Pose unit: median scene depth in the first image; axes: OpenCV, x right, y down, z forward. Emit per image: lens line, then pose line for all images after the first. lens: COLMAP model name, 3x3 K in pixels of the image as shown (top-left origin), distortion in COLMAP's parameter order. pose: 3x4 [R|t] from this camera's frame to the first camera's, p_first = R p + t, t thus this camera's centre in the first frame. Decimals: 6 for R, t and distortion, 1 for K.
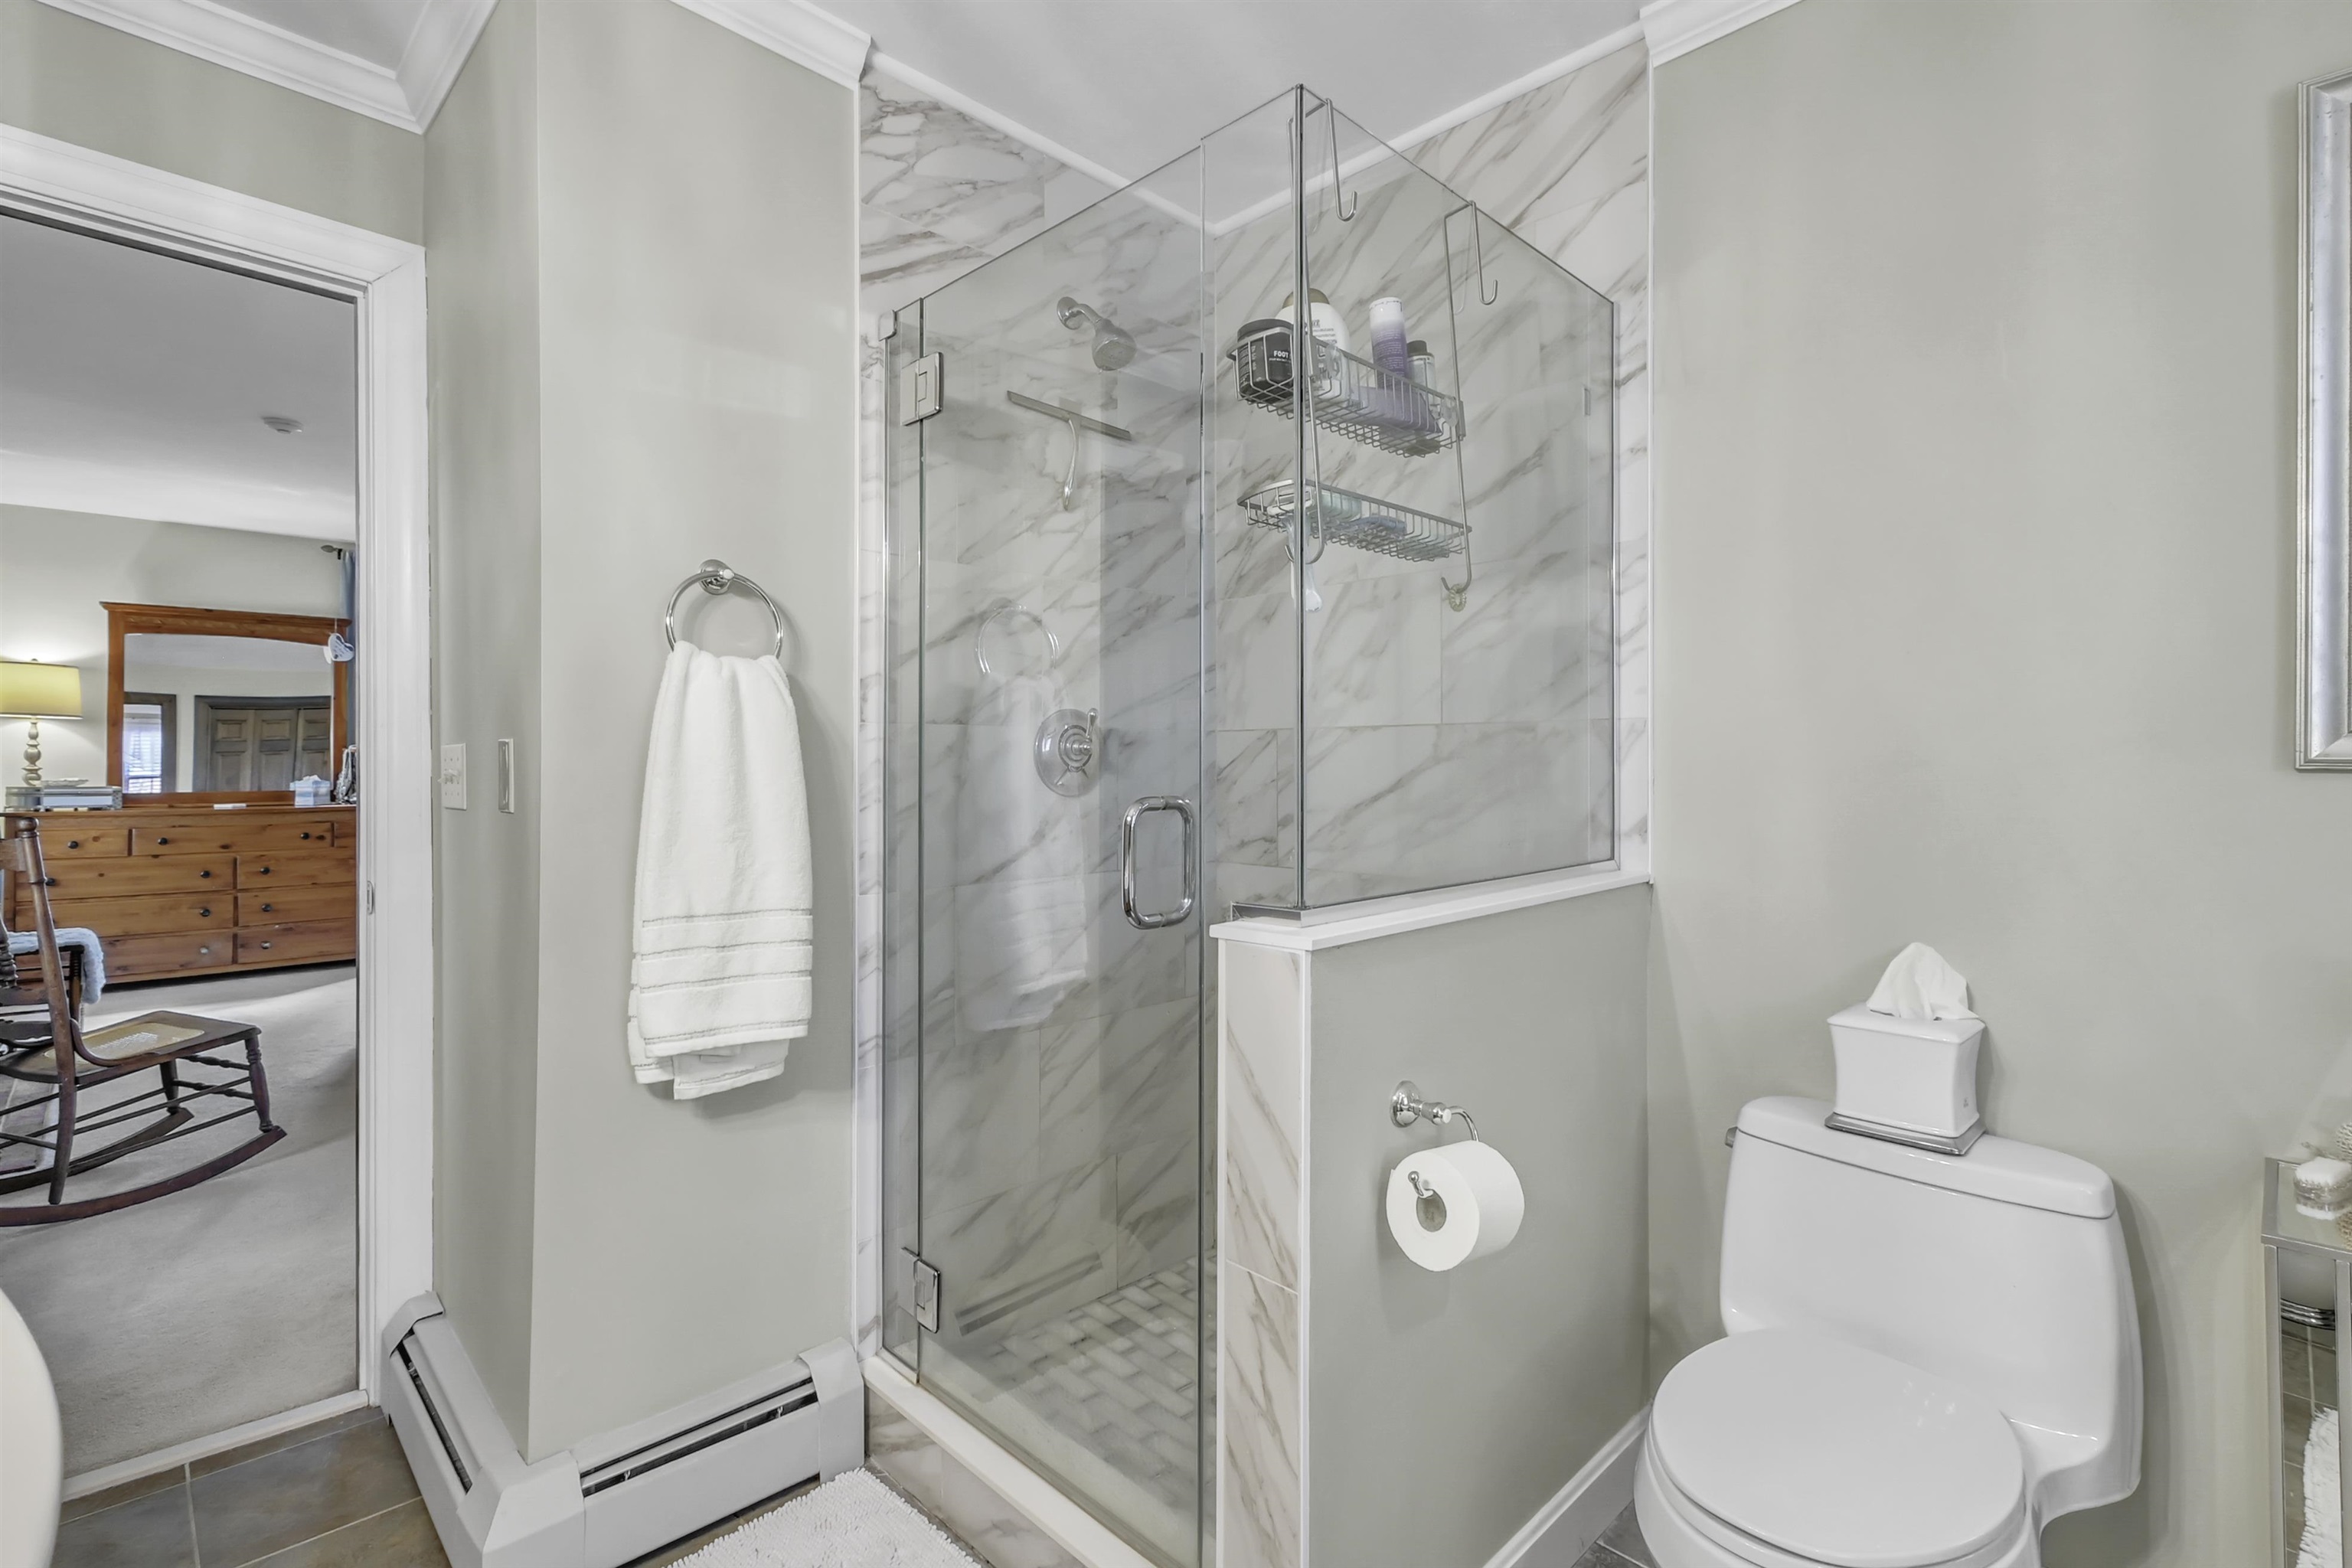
lens RADIAL K [[1106.6, 0, 1192.6], [0, 1106.6, 772.9], [0, 0, 1]] dist [-0.006436, -0.001219]
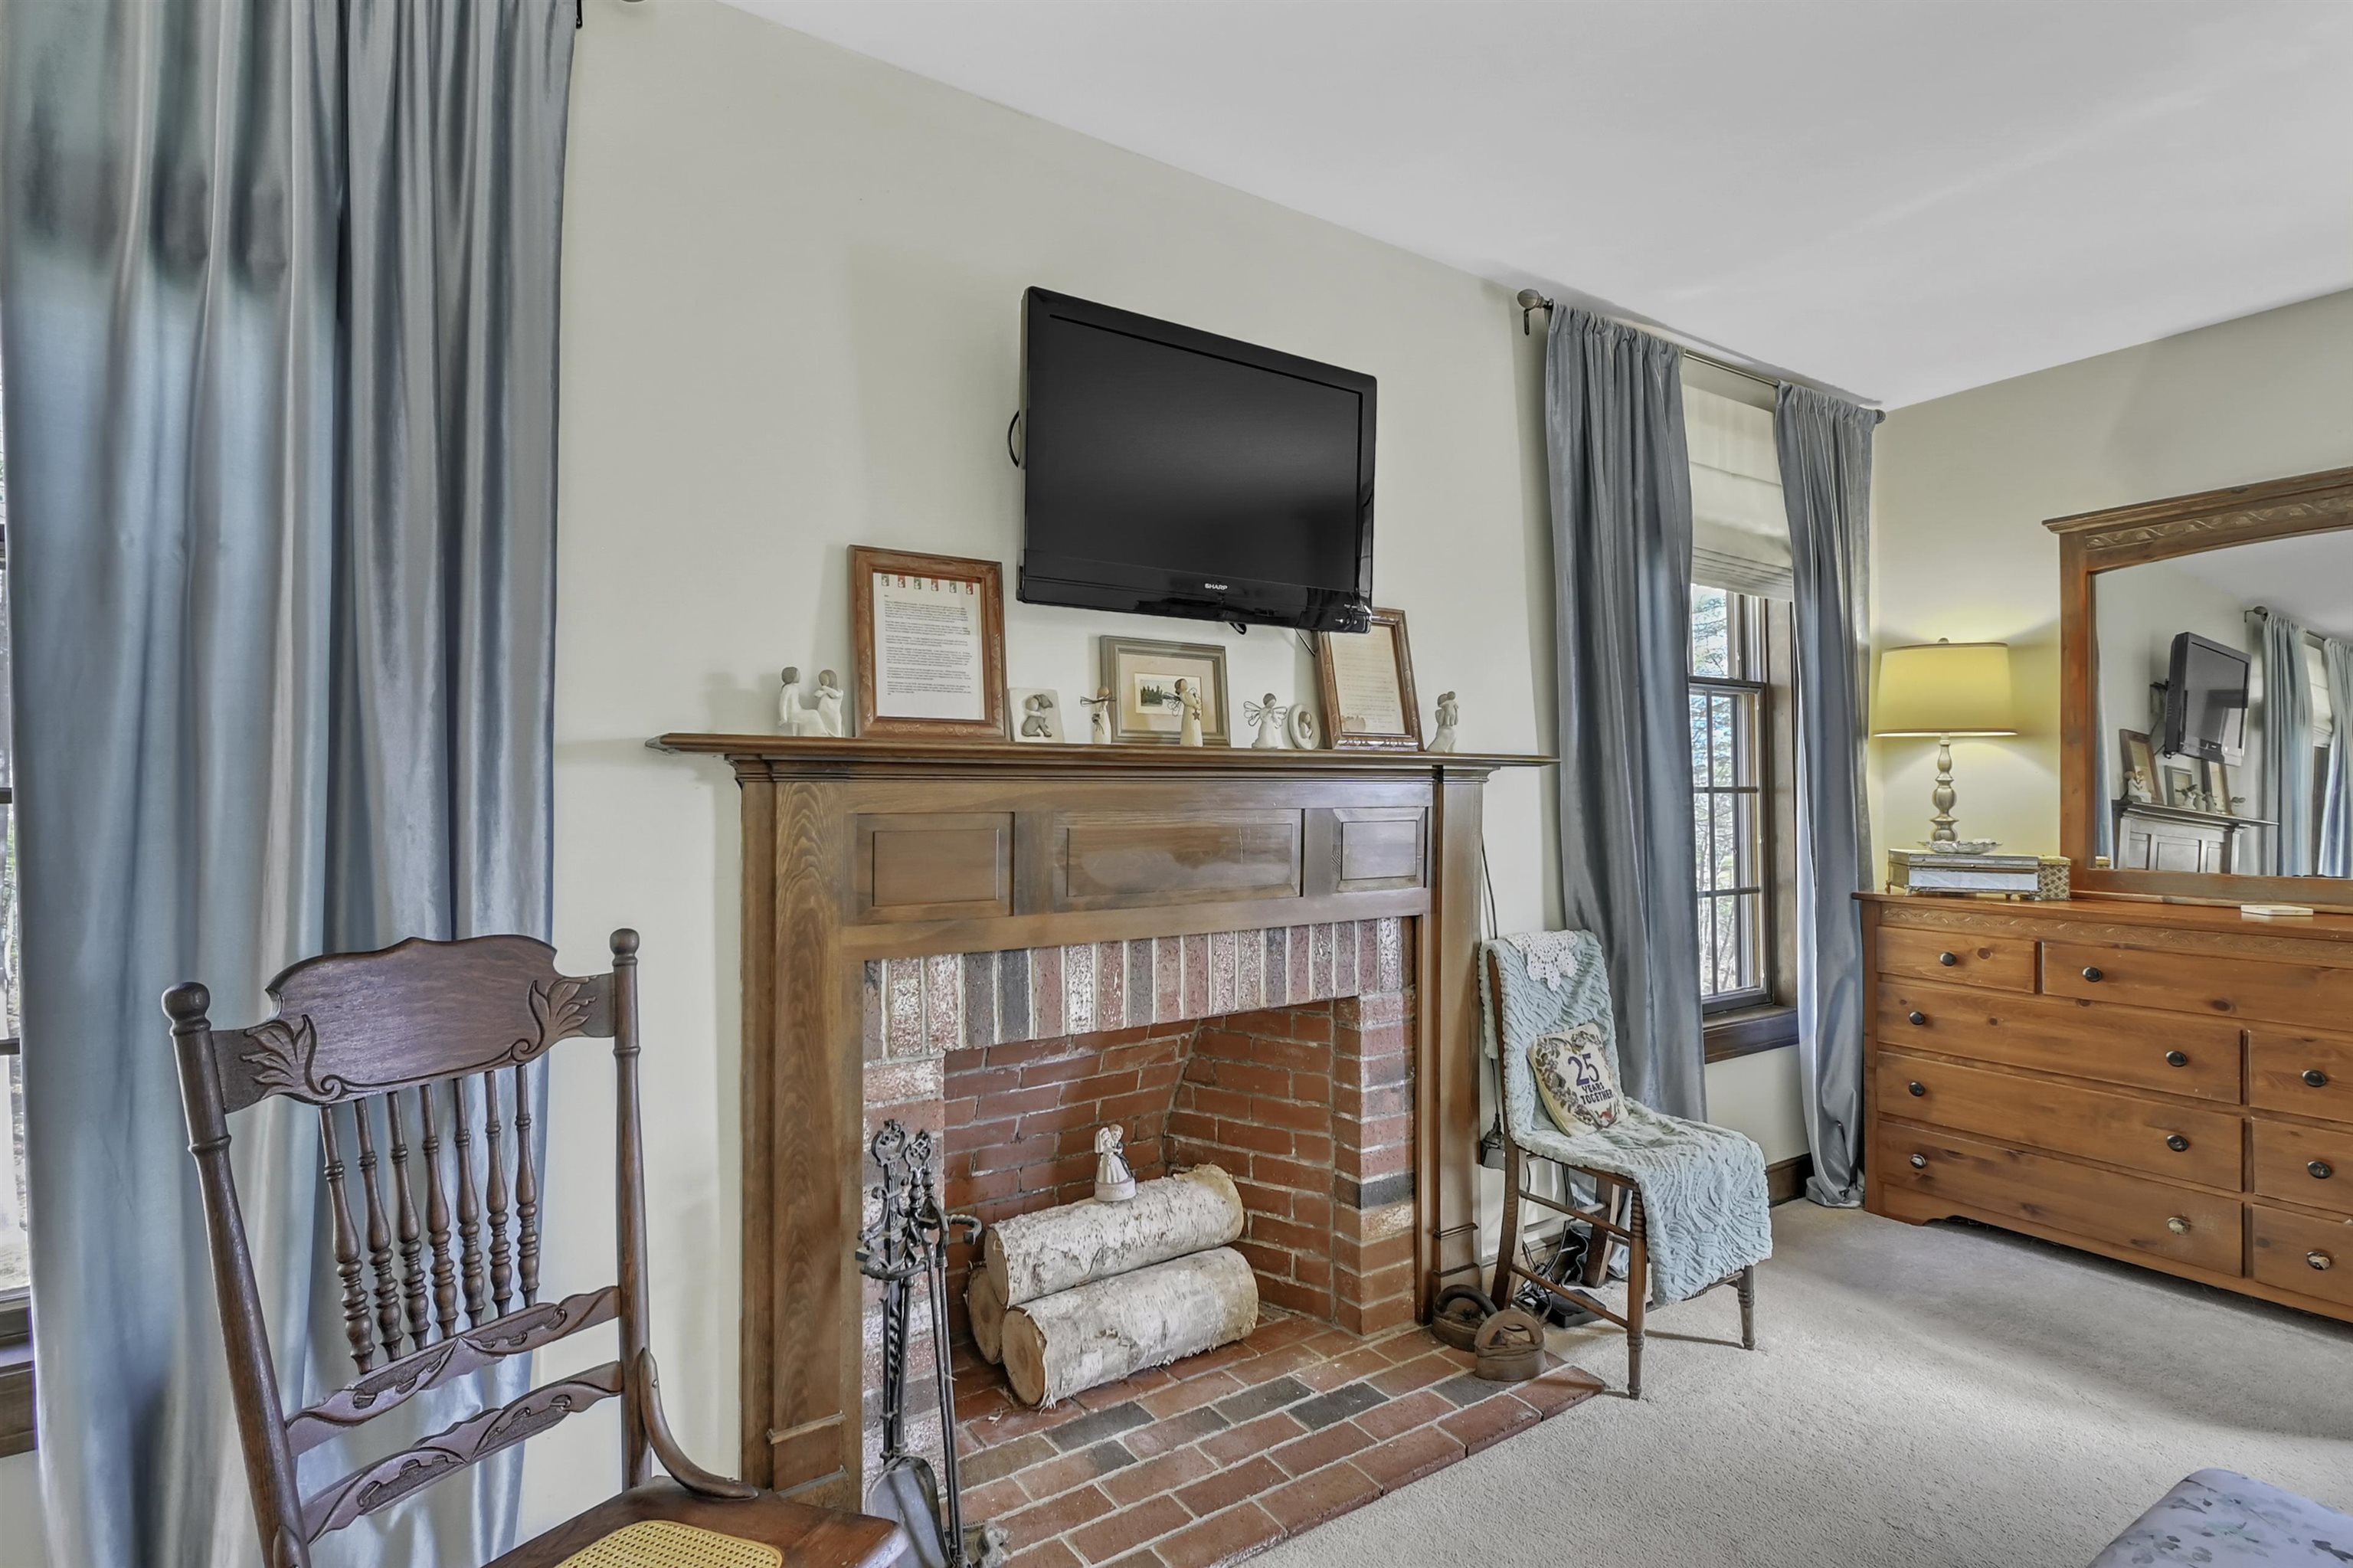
lens RADIAL K [[1107.1, 0, 1188.0], [0, 1107.1, 780.5], [0, 0, 1]] dist [-0.006436, -0.001219]
pose [[-0.177454, -0.015359, -0.984009, -0.375136], [-0.005613, 0.999878, -0.014595, -0.014394], [0.984113, 0.002933, -0.177518, 0.680218]]
